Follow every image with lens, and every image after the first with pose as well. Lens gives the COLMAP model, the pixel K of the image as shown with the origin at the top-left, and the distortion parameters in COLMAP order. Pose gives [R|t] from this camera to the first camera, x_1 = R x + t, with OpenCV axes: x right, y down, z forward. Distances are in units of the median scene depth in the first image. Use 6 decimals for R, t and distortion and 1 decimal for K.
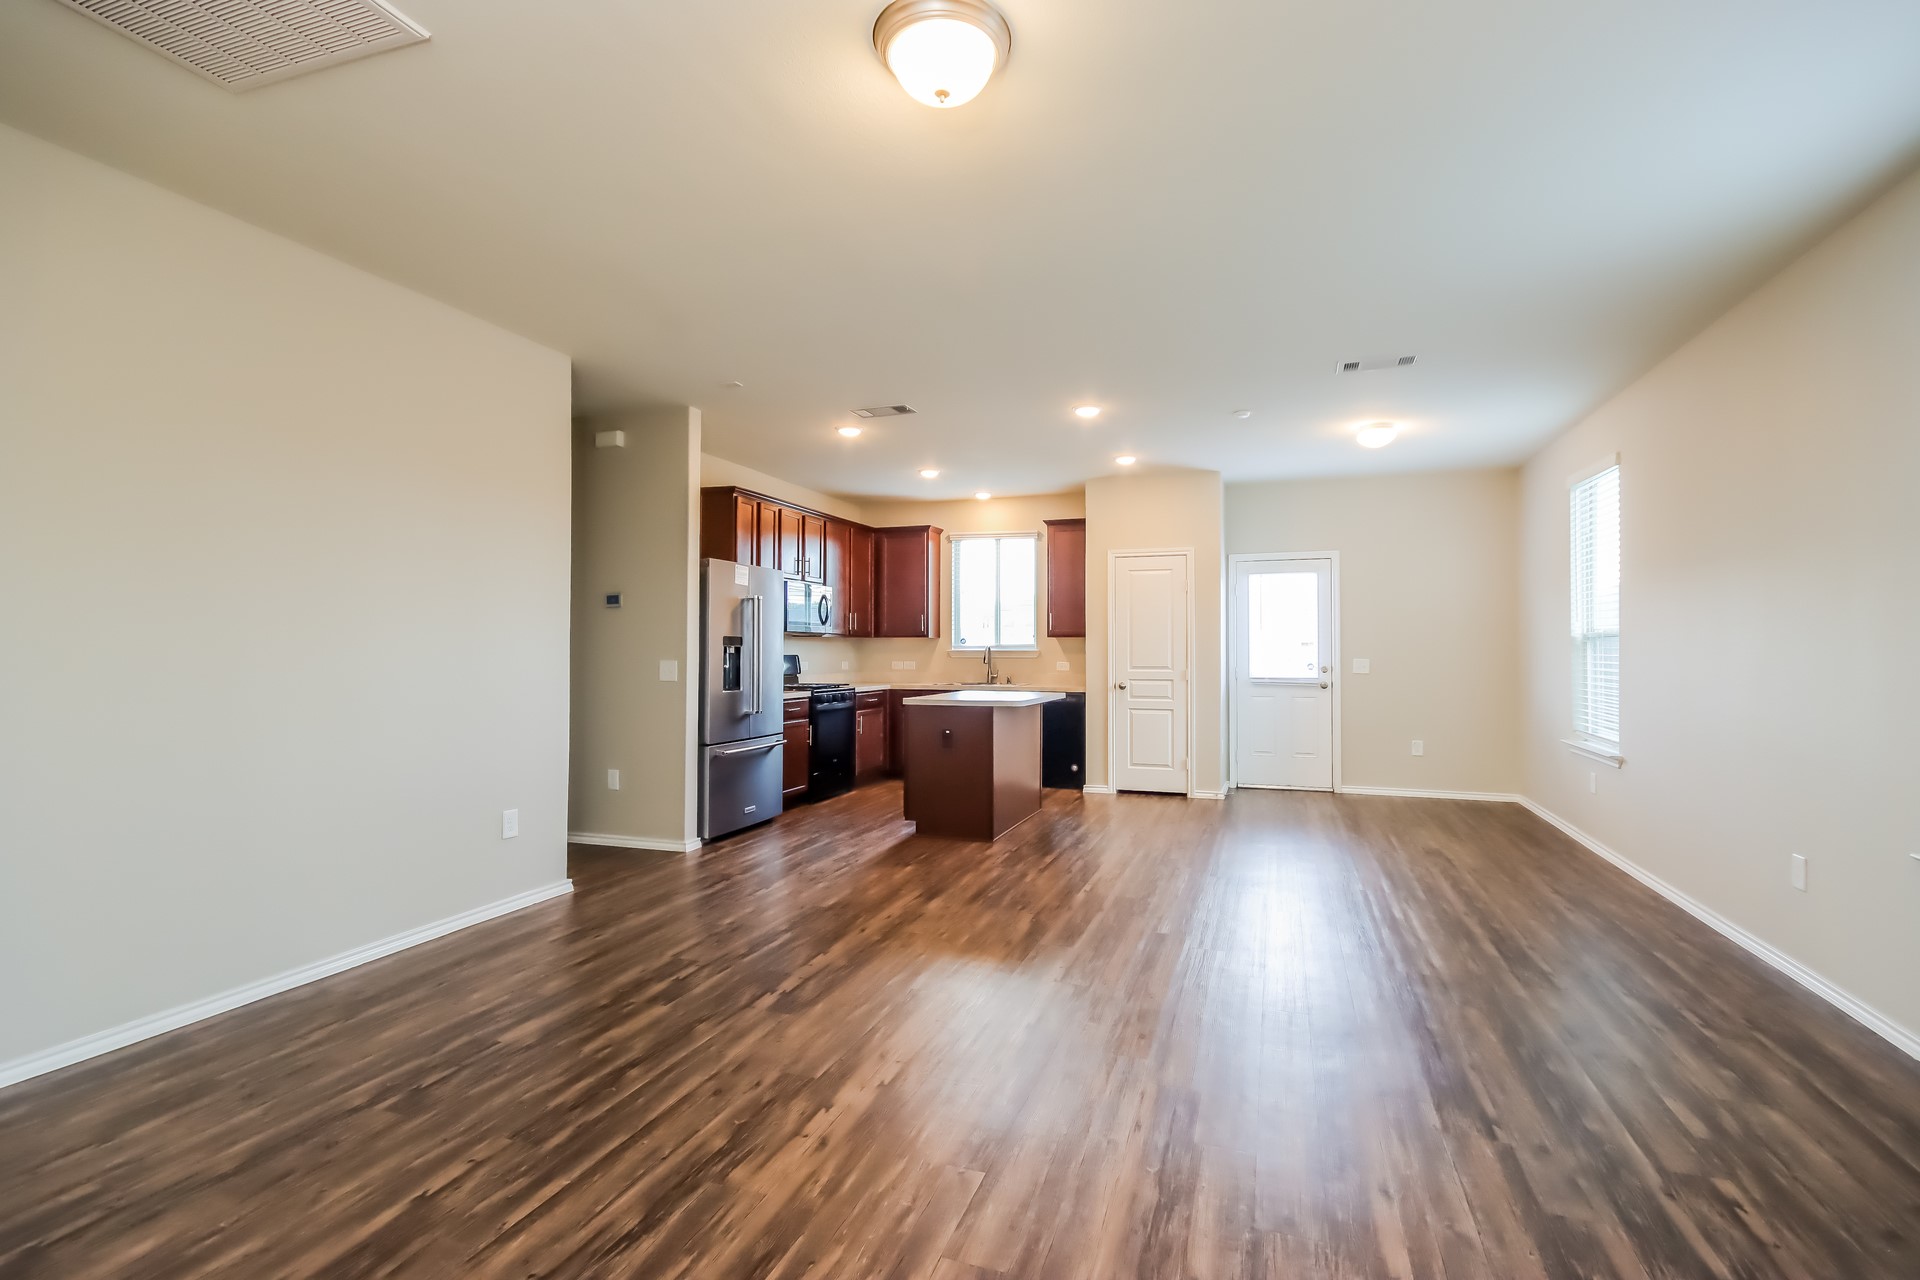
lens RADIAL K [[871.6, 0, 958.9], [0, 871.6, 647.2], [0, 0, 1]] dist [0.015463, 0.000160]
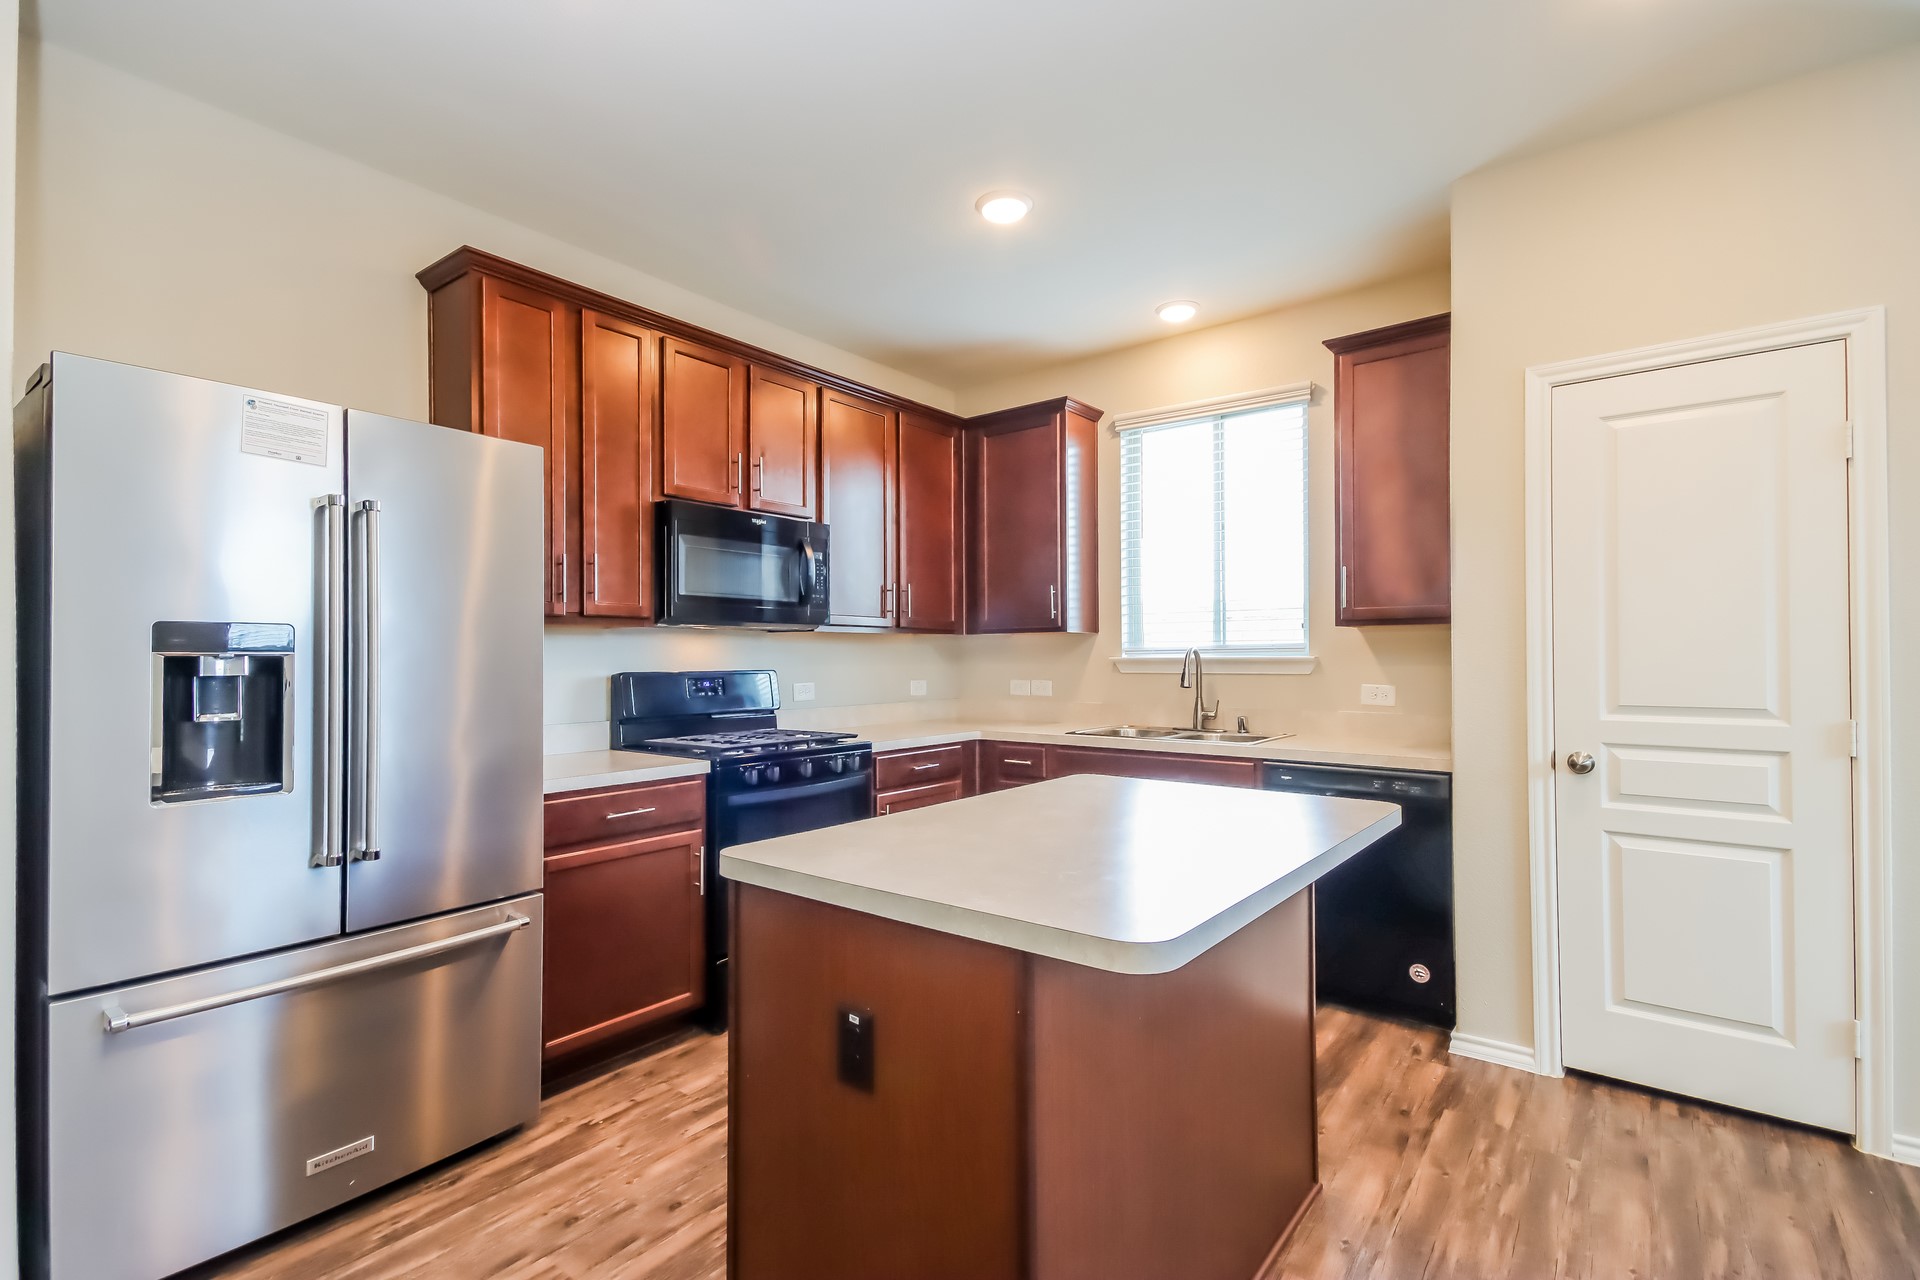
lens RADIAL K [[871.6, 0, 958.9], [0, 871.6, 647.2], [0, 0, 1]] dist [0.015463, 0.000160]
pose [[0.955606, -0.008381, -0.294527, 0.050967], [0.006399, 0.999950, -0.007693, 0.000865], [0.294577, 0.005467, 0.955612, 0.535994]]
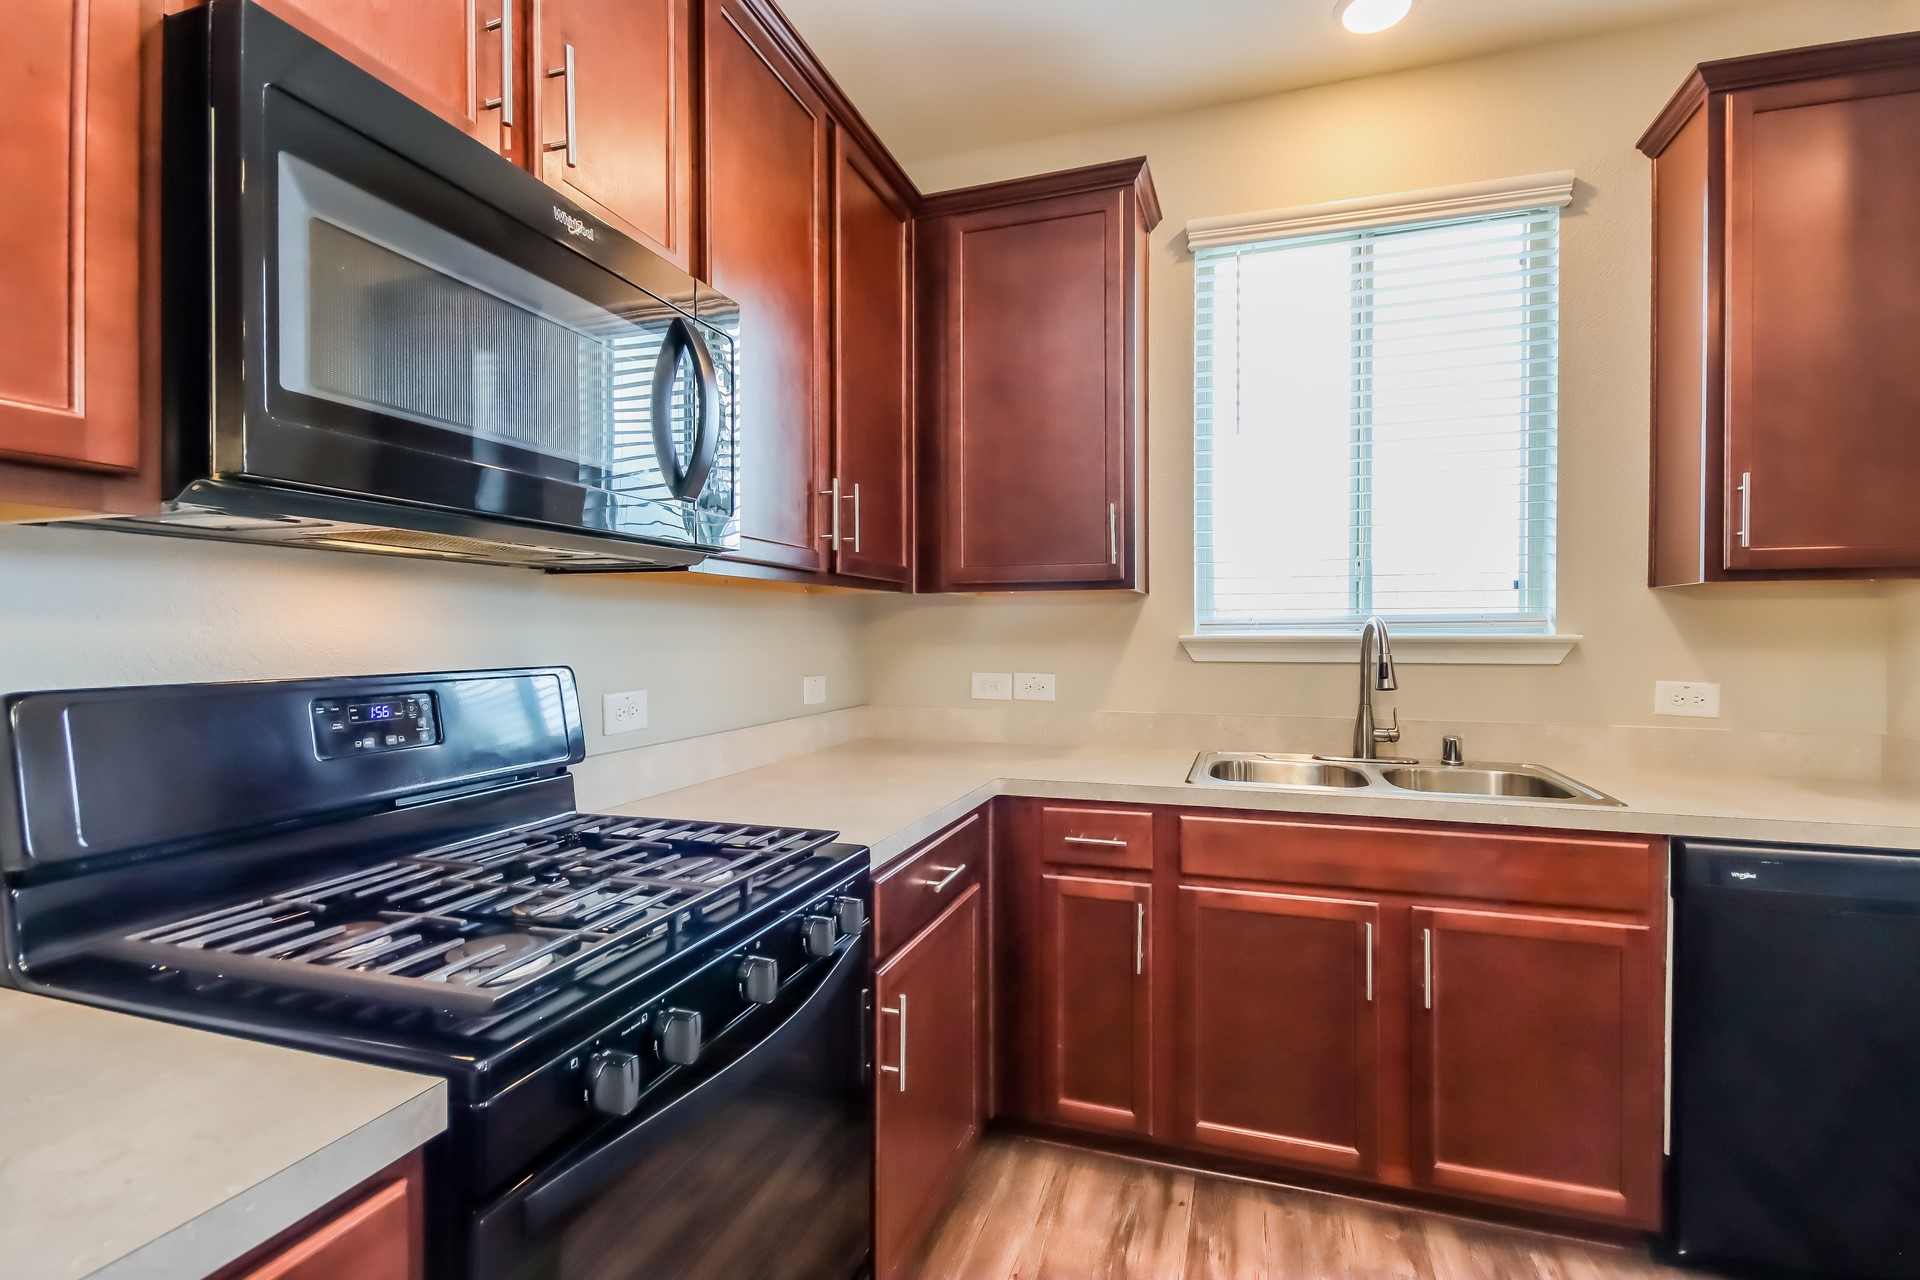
lens RADIAL K [[902.2, 0, 1000.9], [0, 902.2, 642.7], [0, 0, 1]] dist [-0.001856, 0.000026]
pose [[0.998164, -0.003487, 0.060476, -0.093151], [0.002495, 0.999861, 0.016484, 0.000718], [-0.060525, -0.016303, 0.998034, 0.743303]]
